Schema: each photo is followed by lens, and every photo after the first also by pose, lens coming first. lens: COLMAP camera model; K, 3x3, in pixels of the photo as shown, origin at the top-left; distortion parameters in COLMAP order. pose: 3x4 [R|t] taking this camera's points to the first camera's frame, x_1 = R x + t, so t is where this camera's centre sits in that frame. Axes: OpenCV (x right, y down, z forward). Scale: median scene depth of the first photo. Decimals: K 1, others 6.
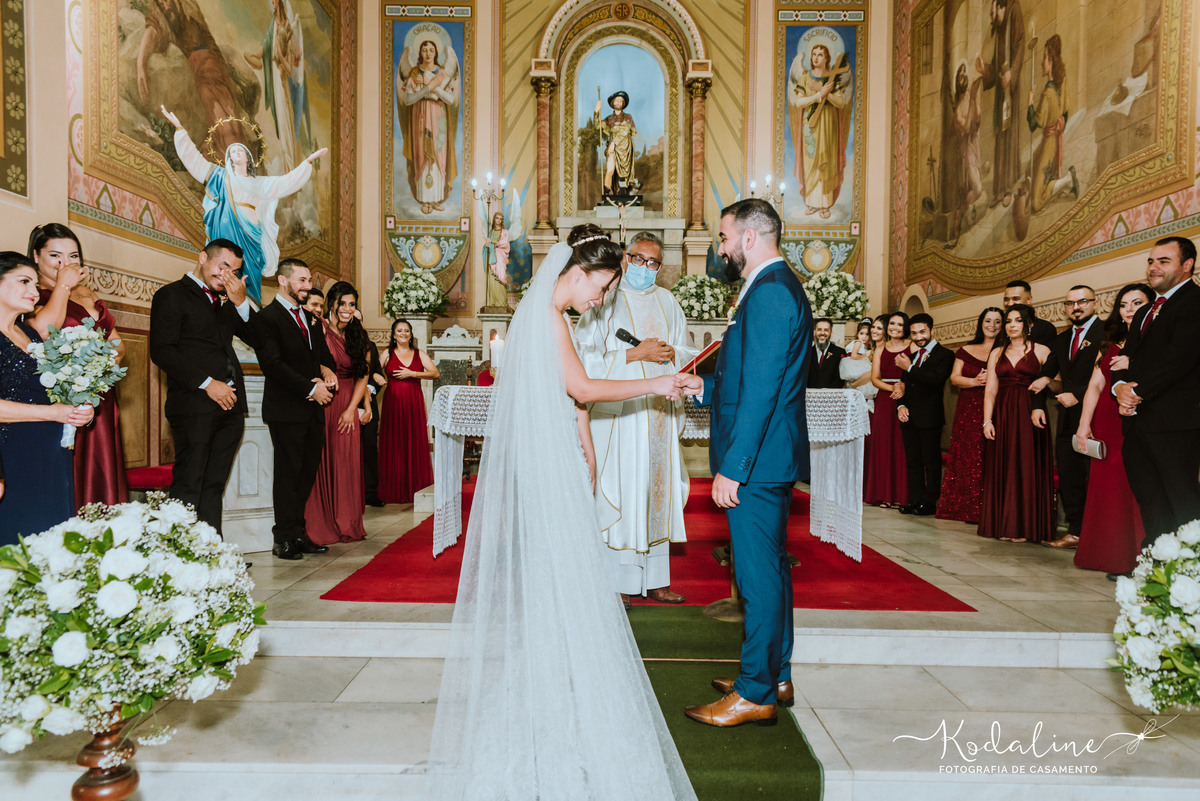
lens RADIAL K [[851.4, 0, 598.1], [0, 851.4, 400.5], [0, 0, 1]] dist [0.016726, 0.002447]
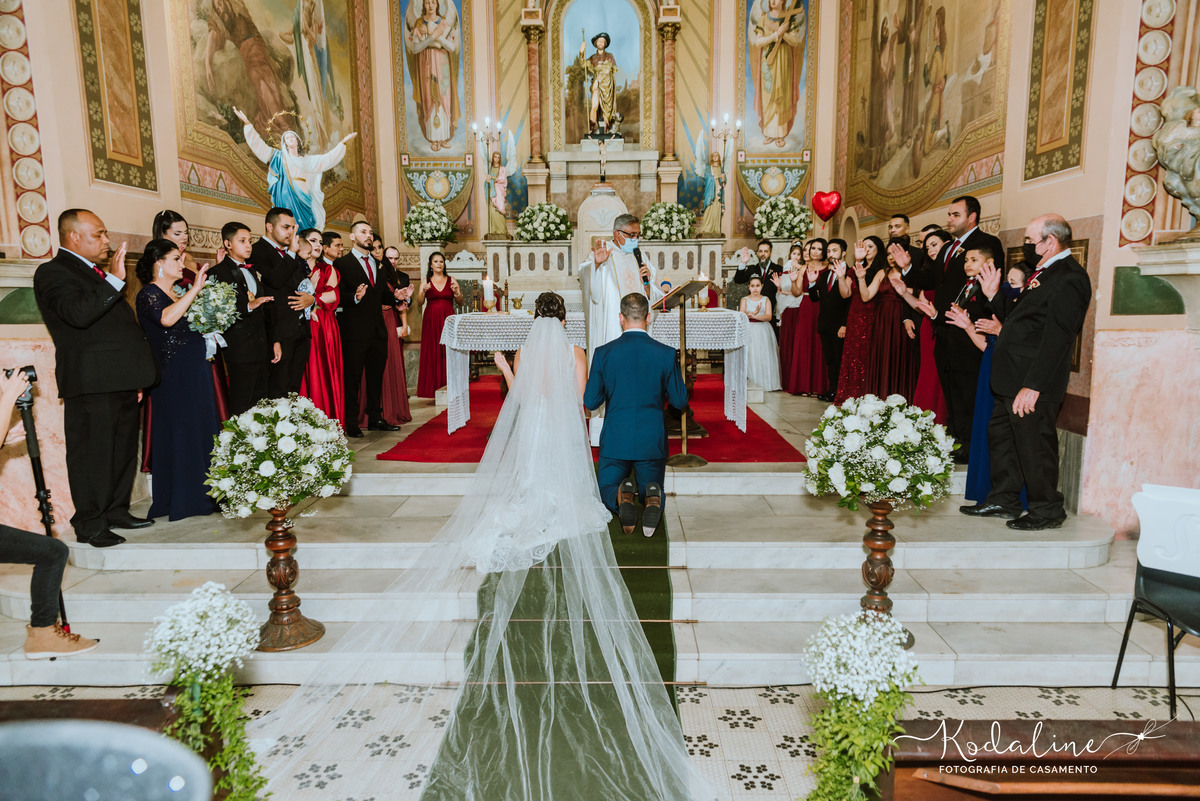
lens RADIAL K [[836.3, 0, 602.8], [0, 836.3, 406.4], [0, 0, 1]] dist [0.015394, 0.002779]
pose [[0.999671, -0.017613, -0.018654, 0.045339], [0.019898, 0.991257, 0.130434, -0.020676], [0.016193, -0.130762, 0.991281, -0.189265]]
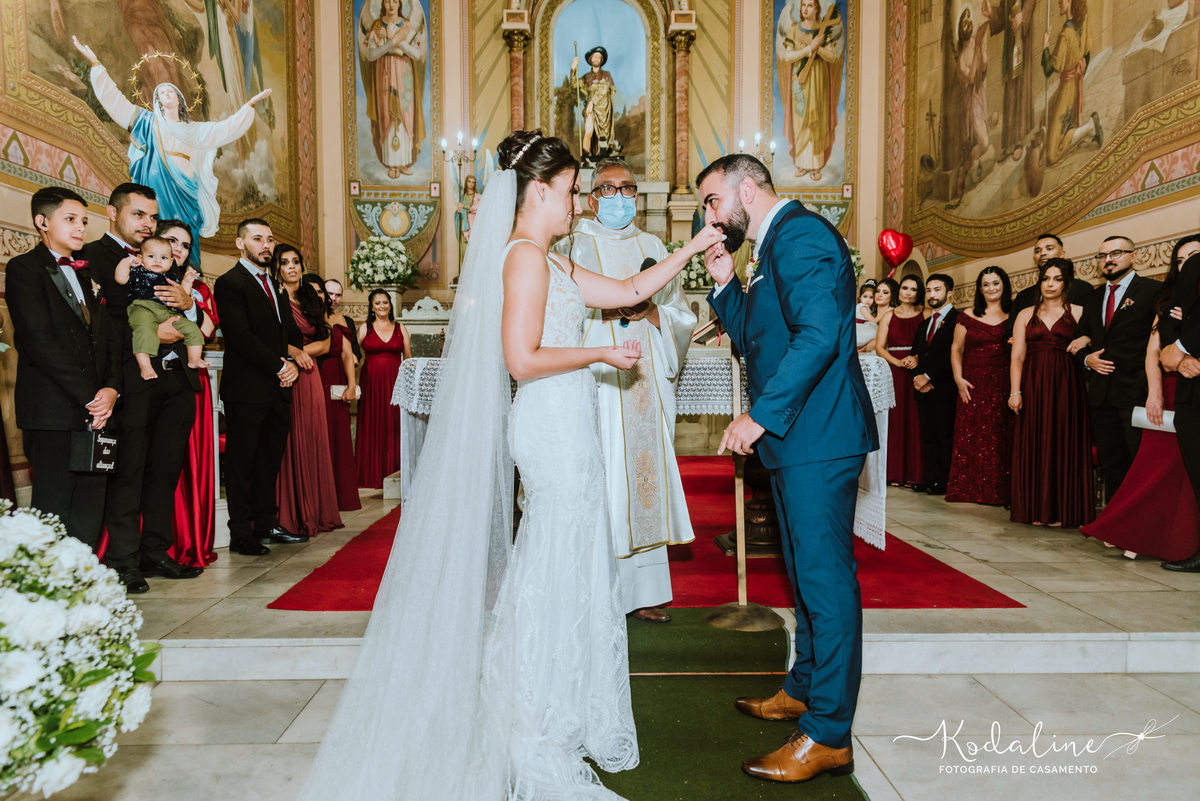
lens RADIAL K [[845.6, 0, 598.0], [0, 845.6, 402.3], [0, 0, 1]] dist [0.021293, 0.001710]
pose [[0.999529, -0.014426, 0.027086, -0.006178], [0.013619, 0.999464, 0.029770, 0.002234], [-0.027501, -0.029387, 0.999190, 0.061708]]
